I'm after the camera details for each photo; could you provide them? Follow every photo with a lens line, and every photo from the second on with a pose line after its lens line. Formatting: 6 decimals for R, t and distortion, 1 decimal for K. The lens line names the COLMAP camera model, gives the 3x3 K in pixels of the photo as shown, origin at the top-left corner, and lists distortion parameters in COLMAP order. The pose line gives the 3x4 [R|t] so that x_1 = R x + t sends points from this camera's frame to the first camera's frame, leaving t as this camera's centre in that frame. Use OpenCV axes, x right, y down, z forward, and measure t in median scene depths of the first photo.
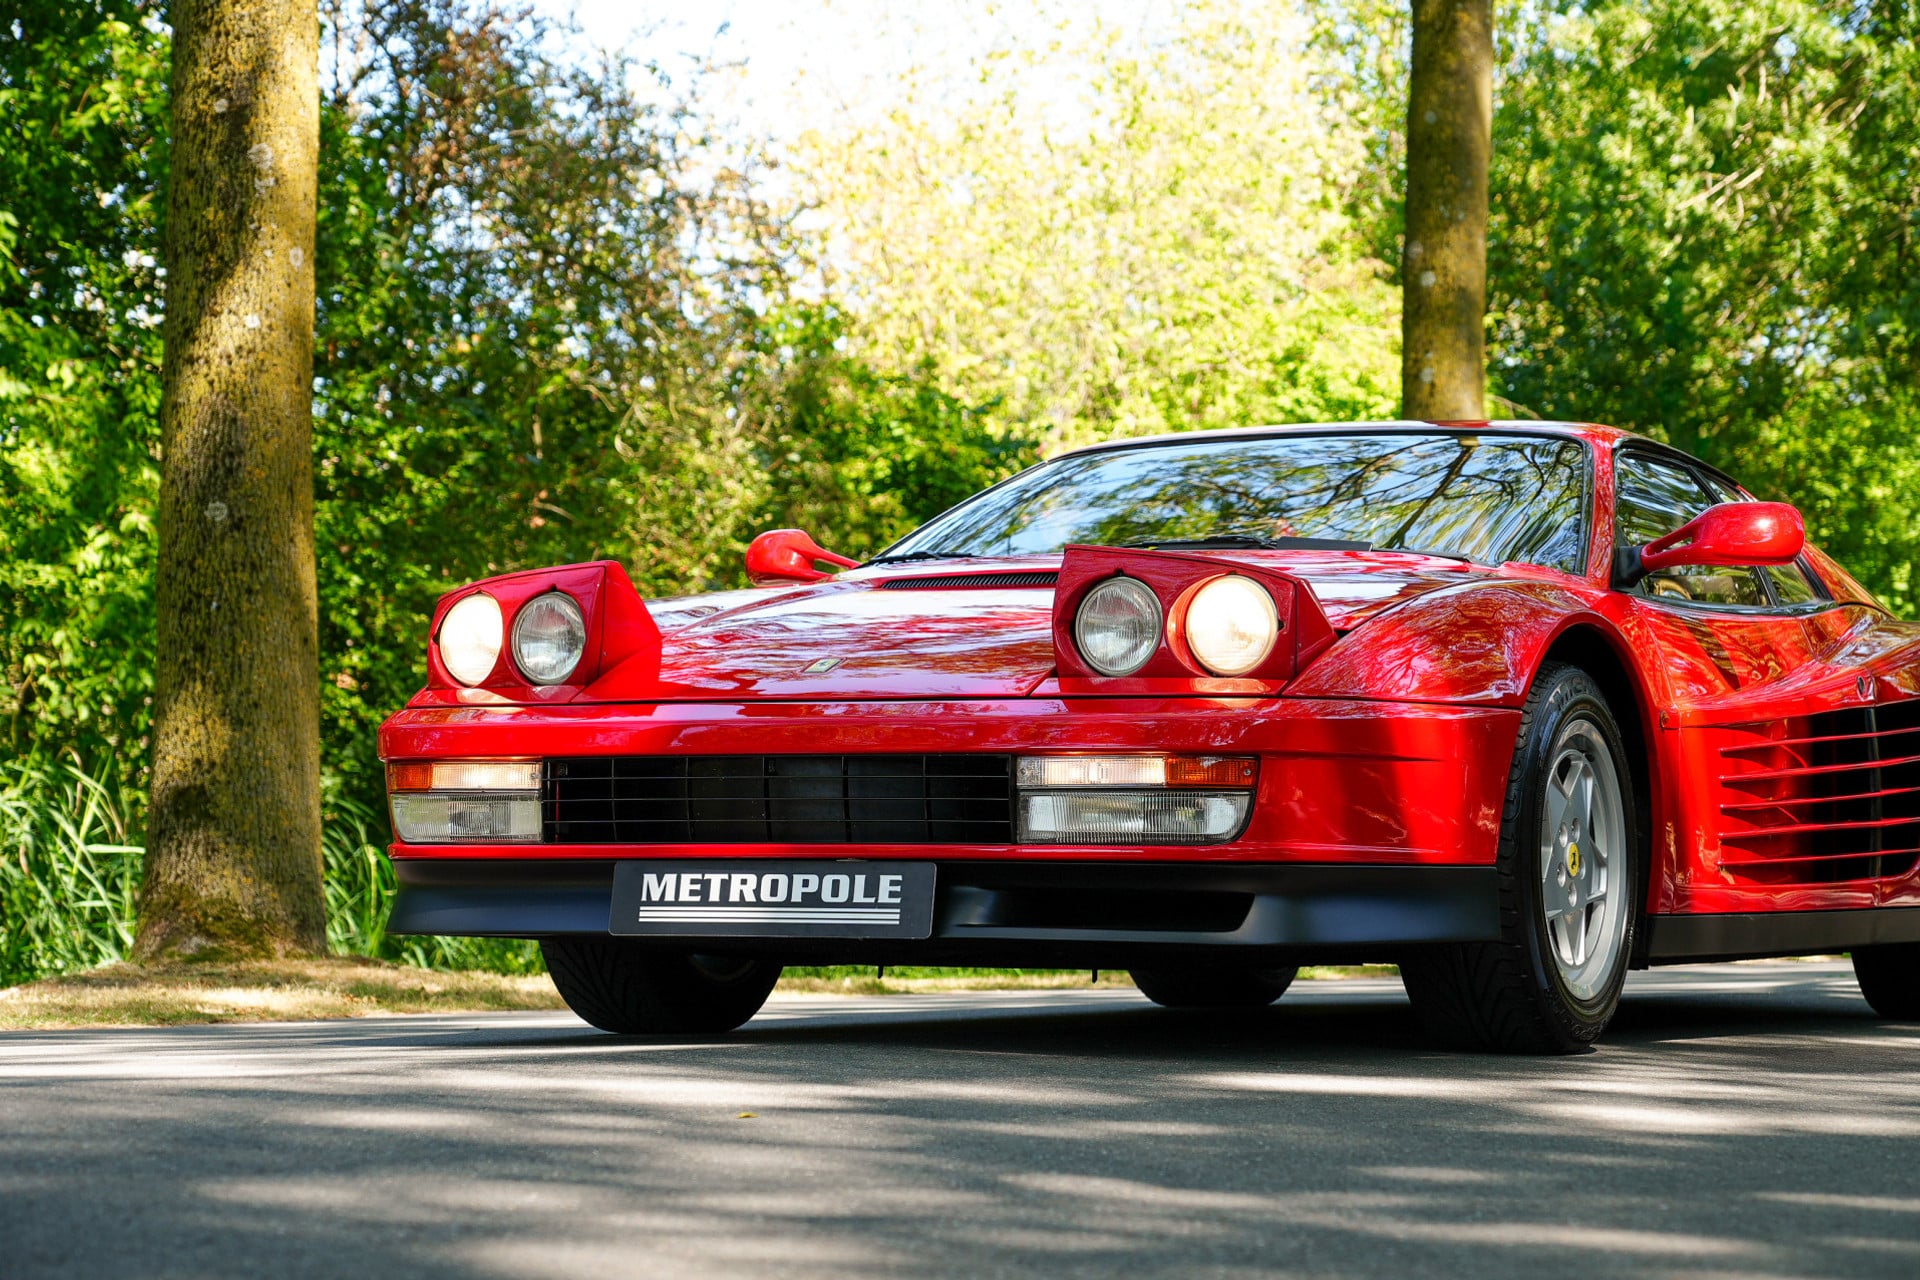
lens RADIAL K [[4496.9, 0, 960.0], [0, 4496.9, 640.0], [0, 0, 1]] dist [-0.048641, 0.183711]
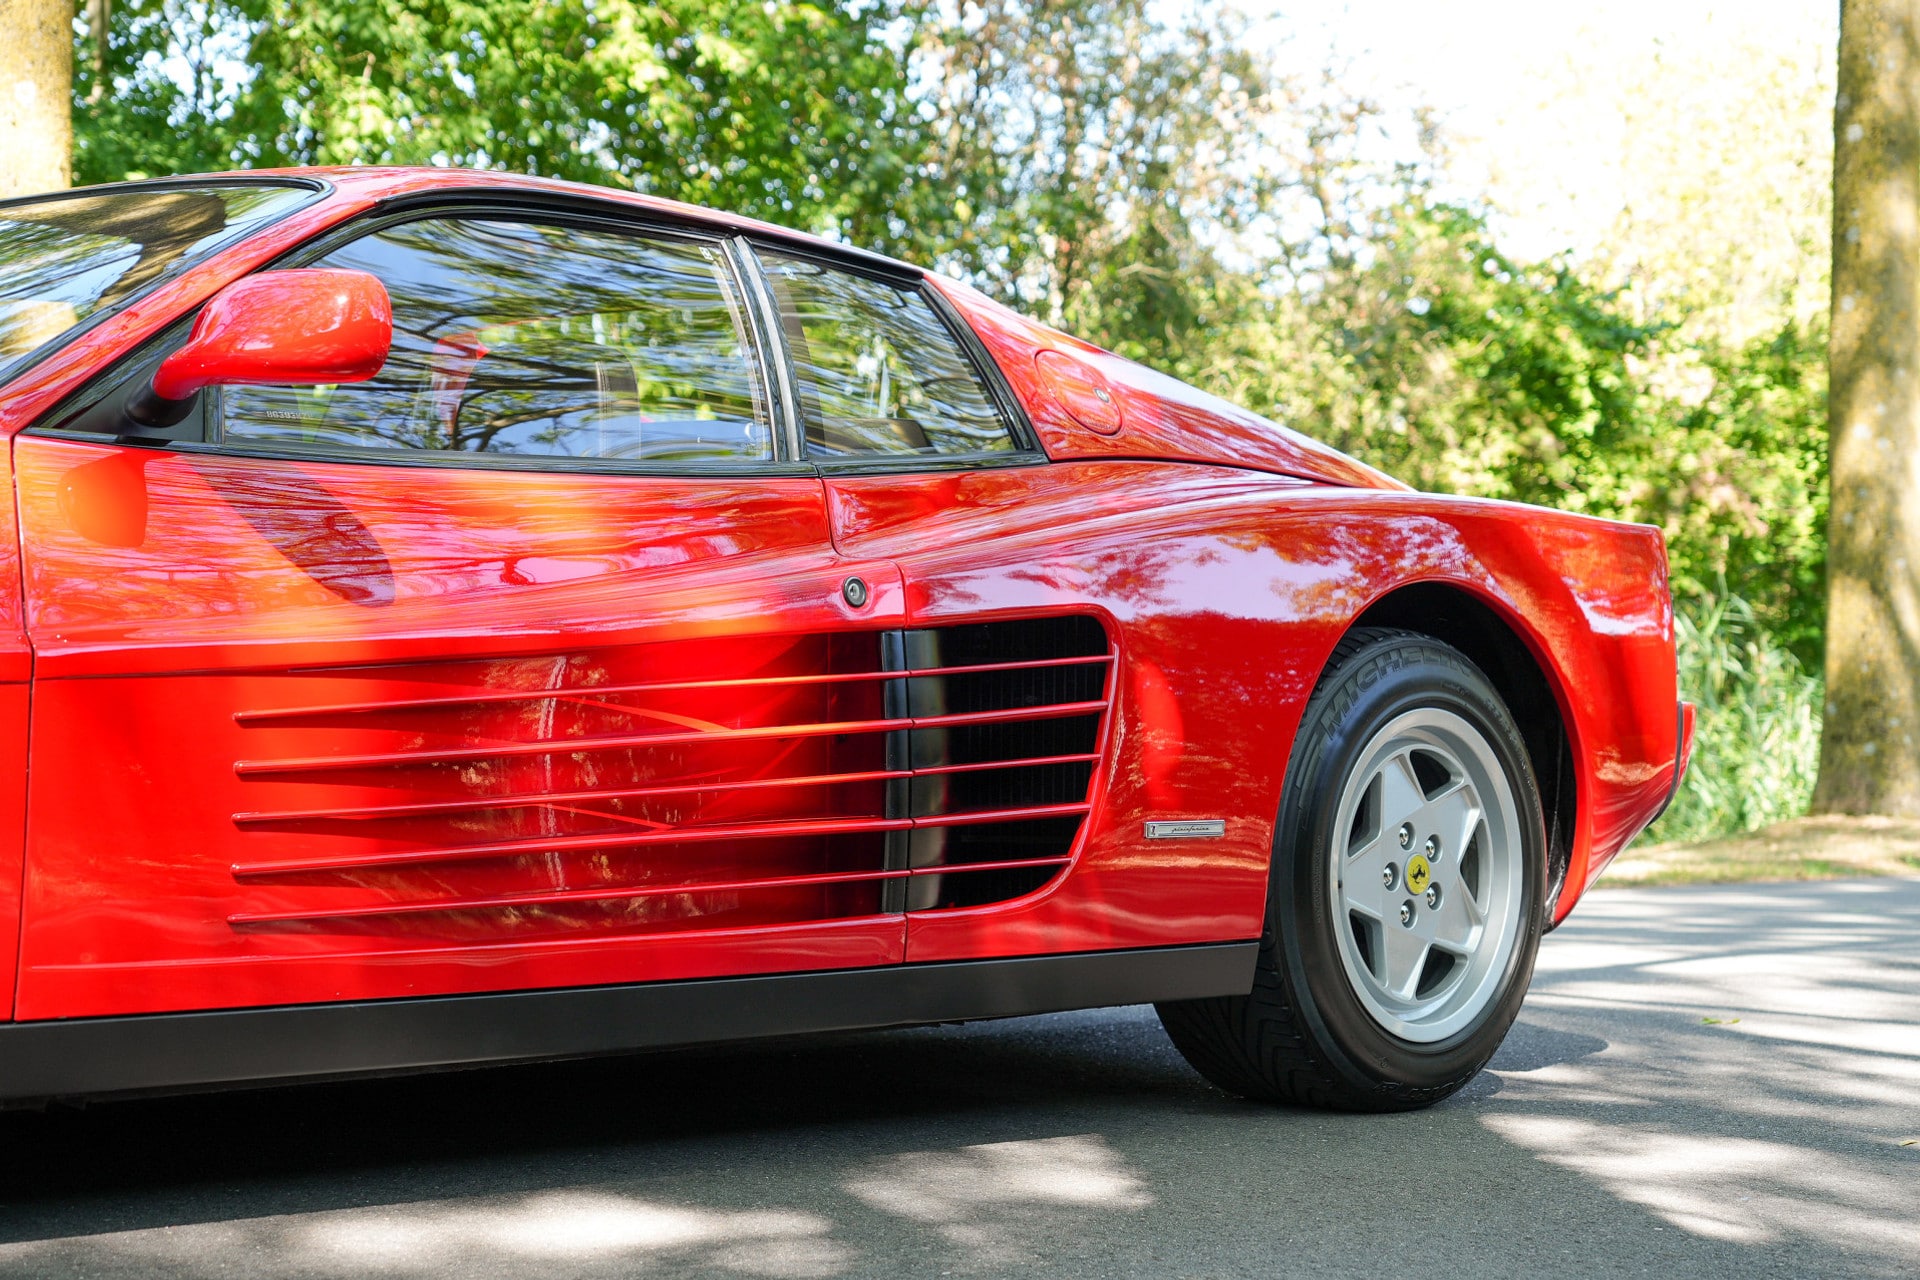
lens RADIAL K [[3510.0, 0, 960.0], [0, 3510.0, 640.0], [0, 0, 1]] dist [-0.066518, -0.060245]
pose [[0.951935, 0.006165, -0.306237, 0.313707], [0.004483, 0.999410, 0.034055, 0.001287], [0.306266, -0.033791, 0.951346, 0.501511]]
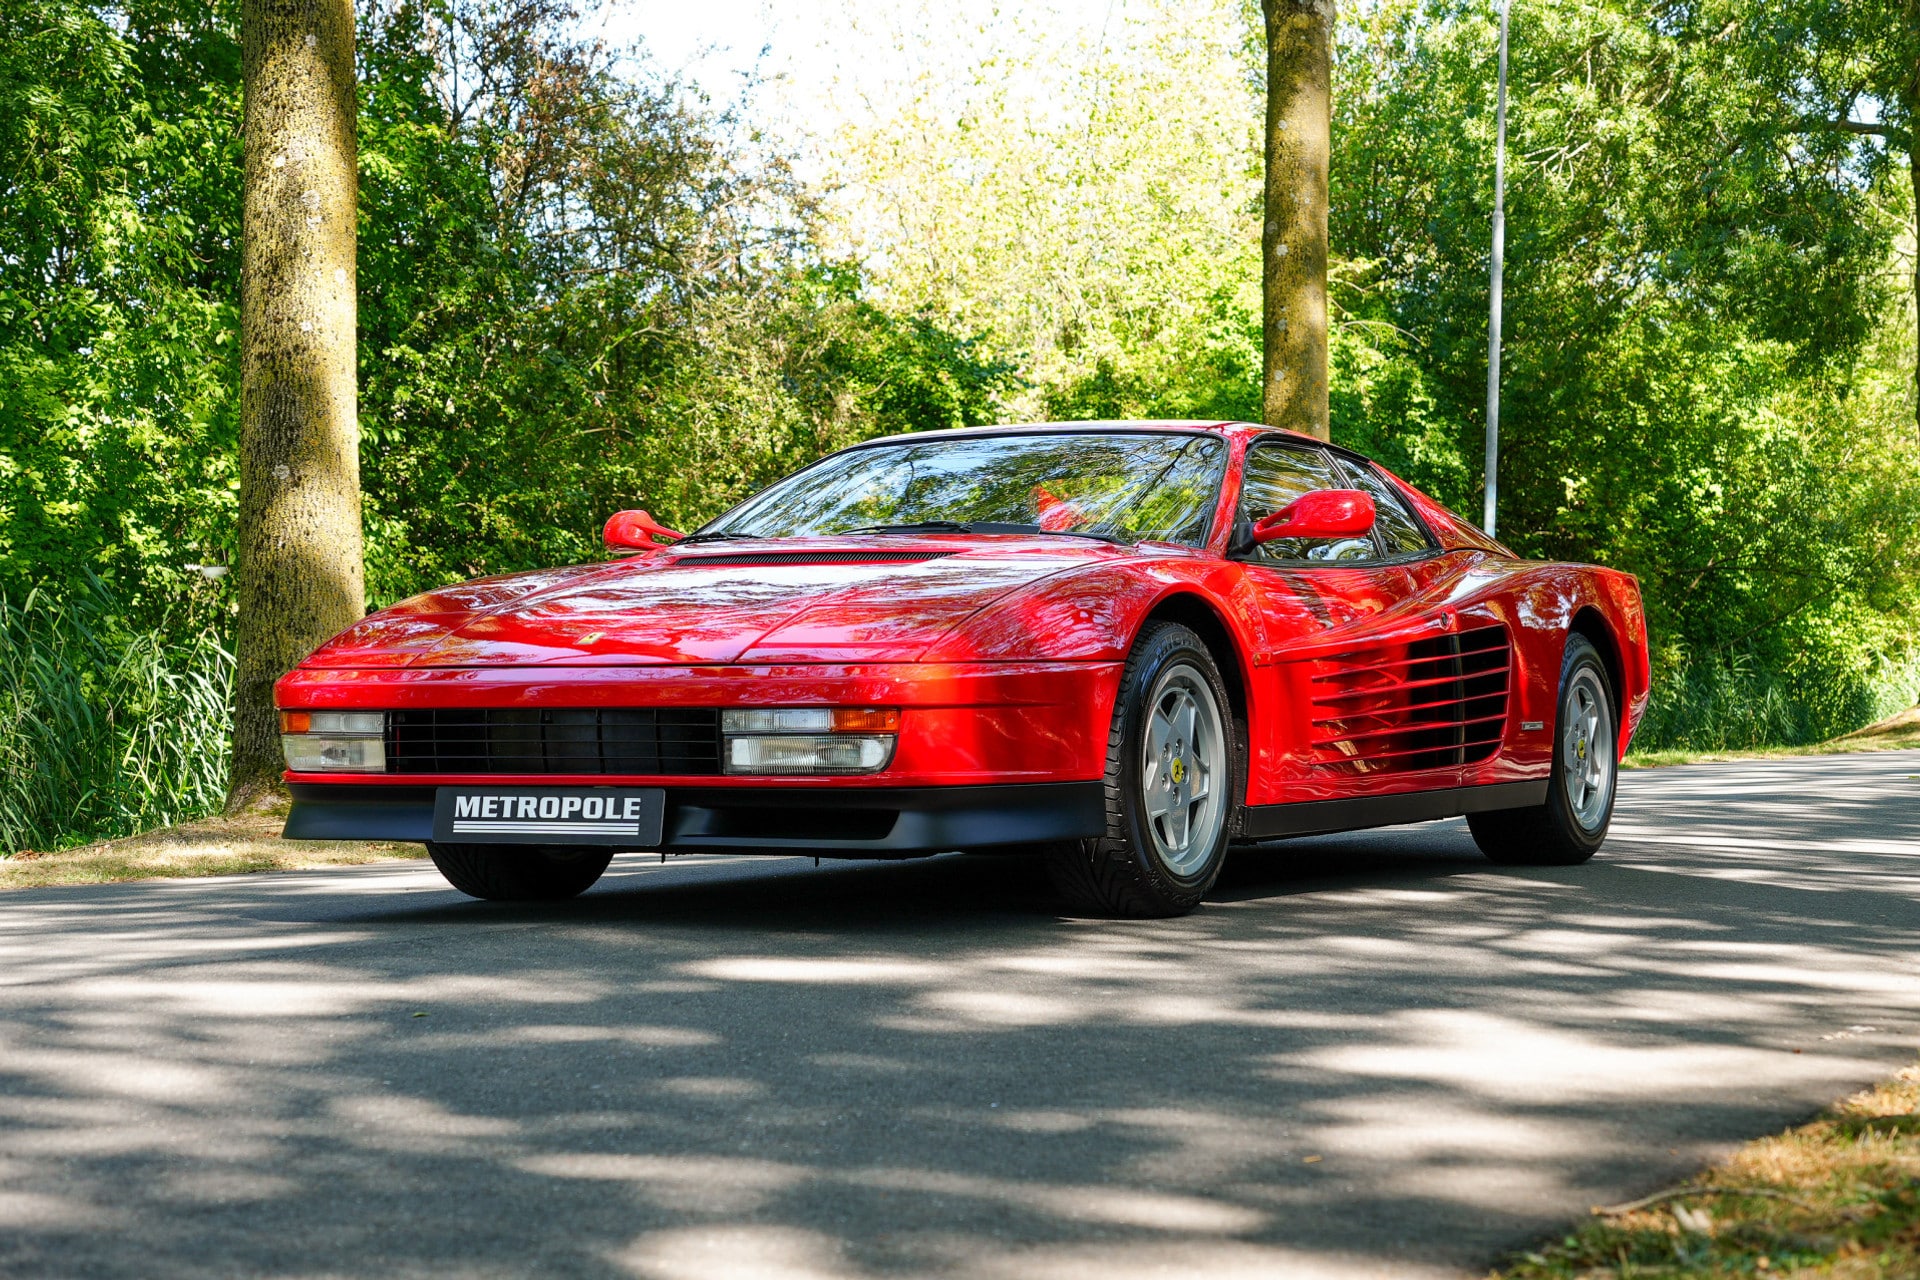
lens RADIAL K [[3510.0, 0, 960.0], [0, 3510.0, 640.0], [0, 0, 1]] dist [-0.066518, -0.060245]
pose [[0.999603, -0.012545, -0.025228, 0.074545], [0.013608, 0.999008, 0.042399, -0.025741], [0.024671, -0.042726, 0.998782, -0.025698]]
